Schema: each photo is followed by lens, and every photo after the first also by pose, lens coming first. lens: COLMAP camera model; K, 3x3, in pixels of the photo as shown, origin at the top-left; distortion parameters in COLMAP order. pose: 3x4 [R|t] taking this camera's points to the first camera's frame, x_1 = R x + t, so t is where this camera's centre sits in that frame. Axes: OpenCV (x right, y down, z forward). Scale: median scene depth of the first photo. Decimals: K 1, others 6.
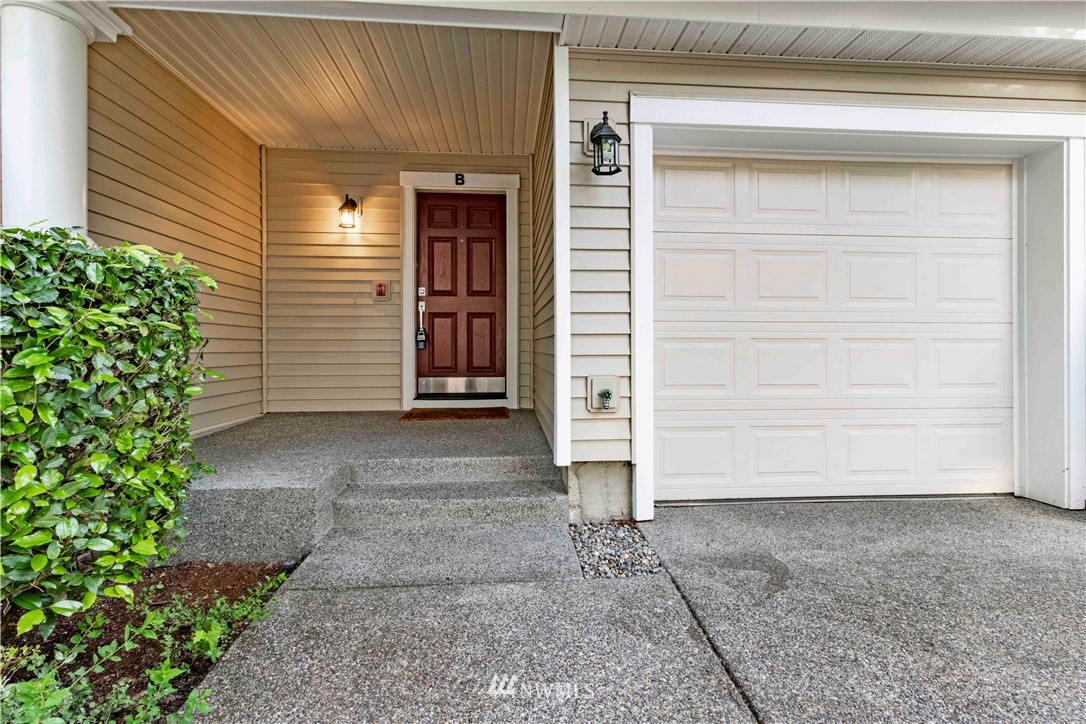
lens RADIAL K [[507.0, 0, 546.7], [0, 507.0, 349.0], [0, 0, 1]] dist [0.004076, 0.000689]
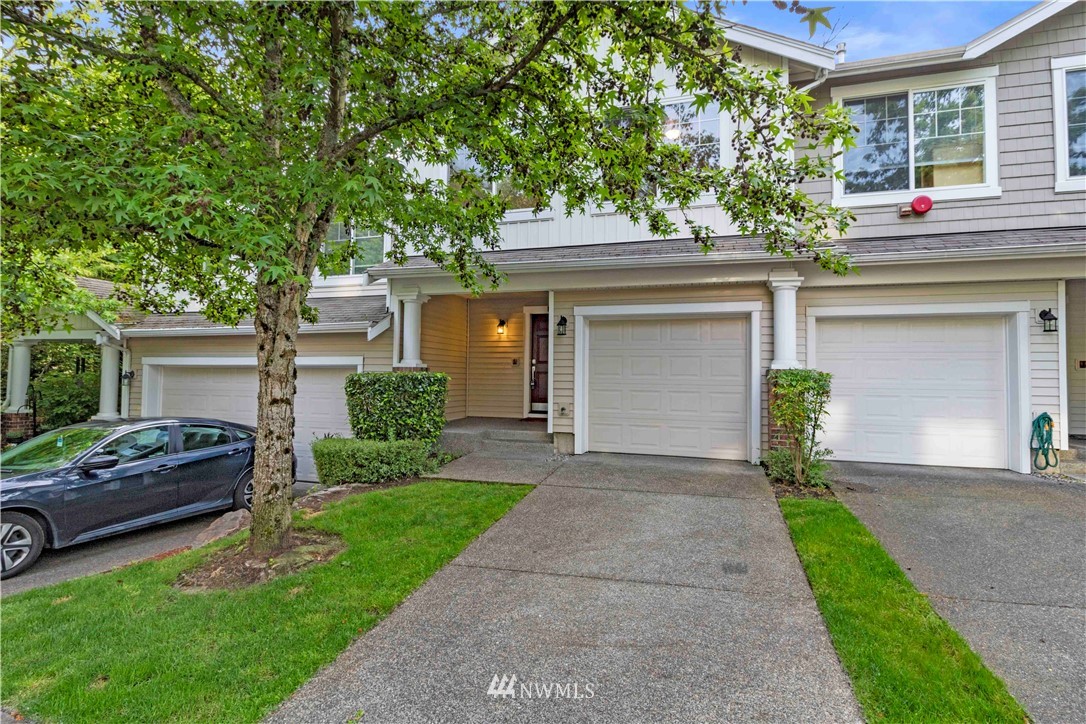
lens RADIAL K [[543.1, 0, 543.0], [0, 543.1, 362.0], [0, 0, 1]] dist [0.000263, -0.000002]
pose [[0.920401, 0.000762, -0.390974, 1.027712], [-0.012353, 0.999556, -0.027133, -0.079613], [0.390780, 0.029803, 0.920002, -1.613609]]
